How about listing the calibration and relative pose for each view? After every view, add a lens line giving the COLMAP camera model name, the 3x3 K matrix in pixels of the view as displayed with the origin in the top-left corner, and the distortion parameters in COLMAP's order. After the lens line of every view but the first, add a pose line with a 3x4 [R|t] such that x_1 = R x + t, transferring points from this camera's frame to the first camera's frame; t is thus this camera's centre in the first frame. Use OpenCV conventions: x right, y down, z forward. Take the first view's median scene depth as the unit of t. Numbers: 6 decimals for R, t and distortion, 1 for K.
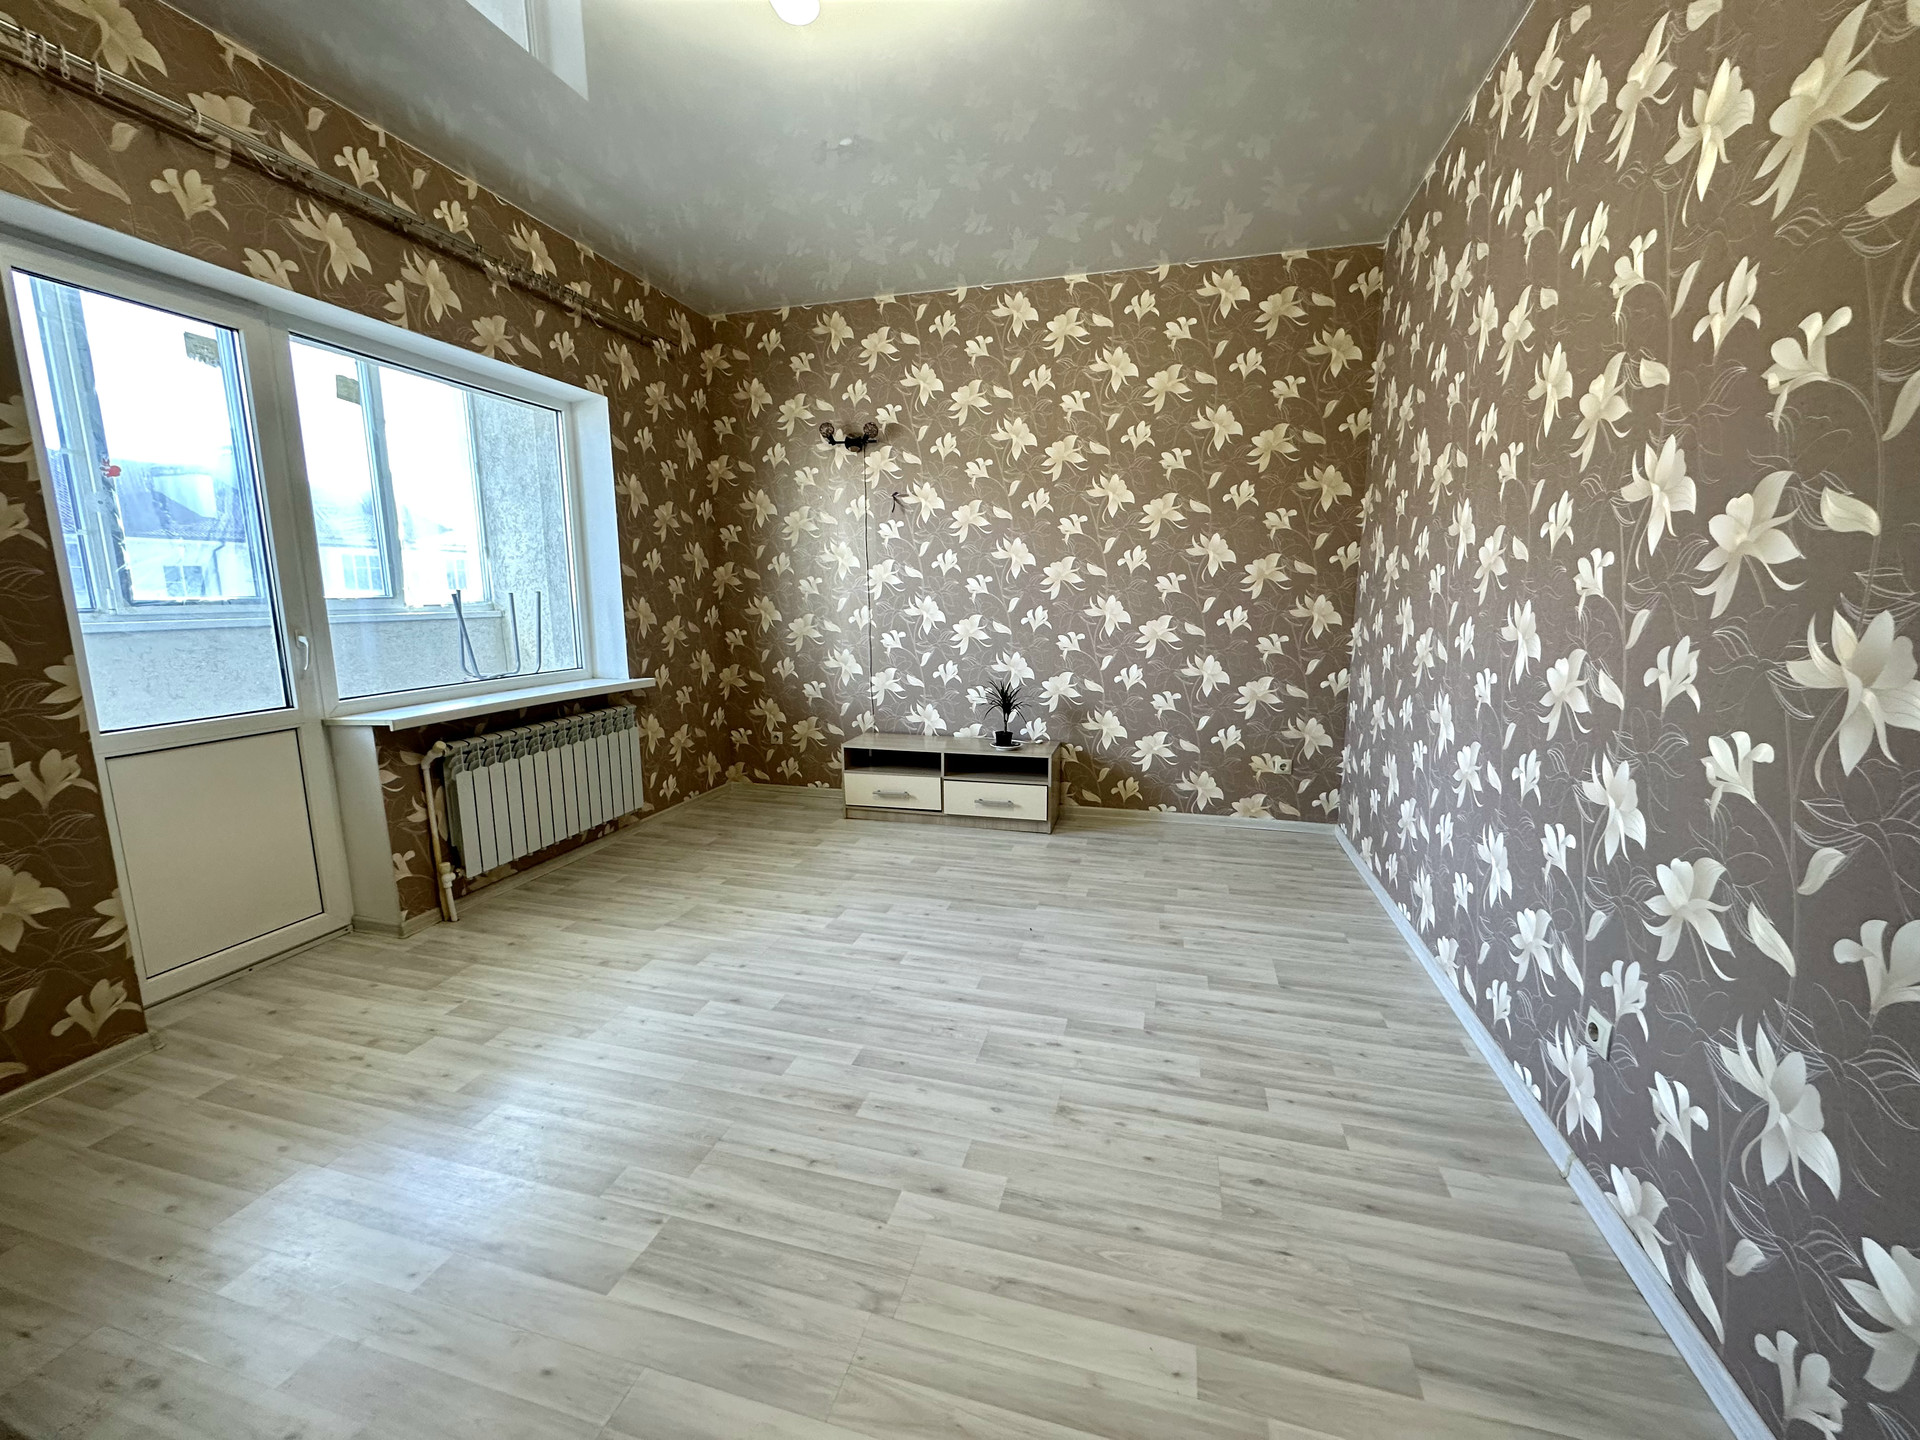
lens RADIAL K [[770.5, 0, 942.8], [0, 770.5, 726.4], [0, 0, 1]] dist [-0.007081, 0.001490]
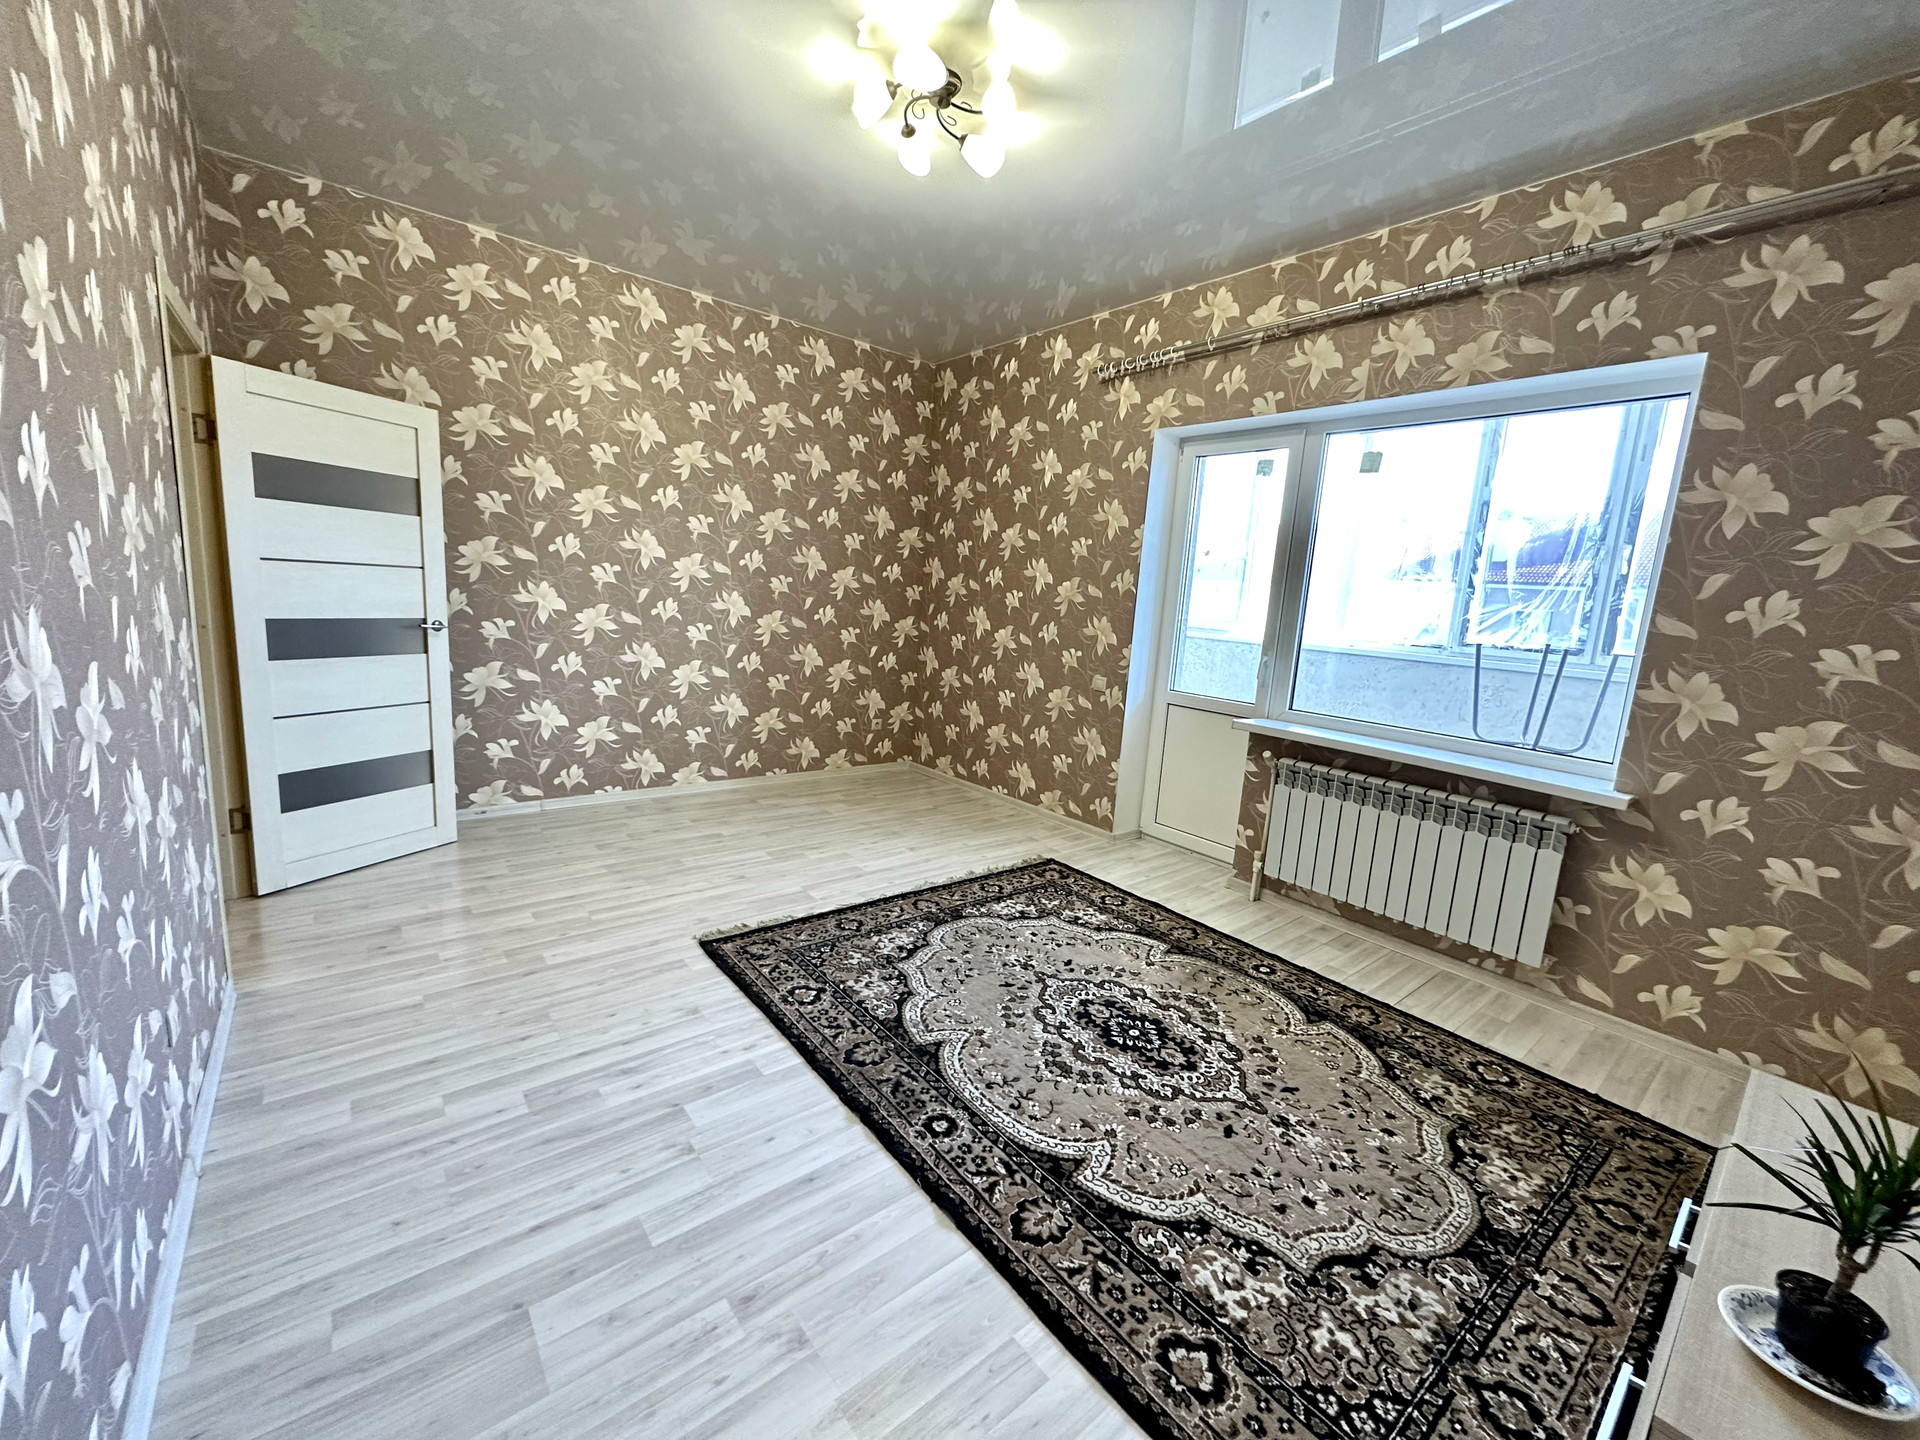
lens RADIAL K [[770.5, 0, 966.0], [0, 770.5, 713.8], [0, 0, 1]] dist [-0.007081, 0.001490]
pose [[-0.567240, 0.094801, -0.818078, 0.615839], [-0.206317, 0.945318, 0.252602, -0.252525], [0.797291, 0.312069, -0.516663, 1.291201]]
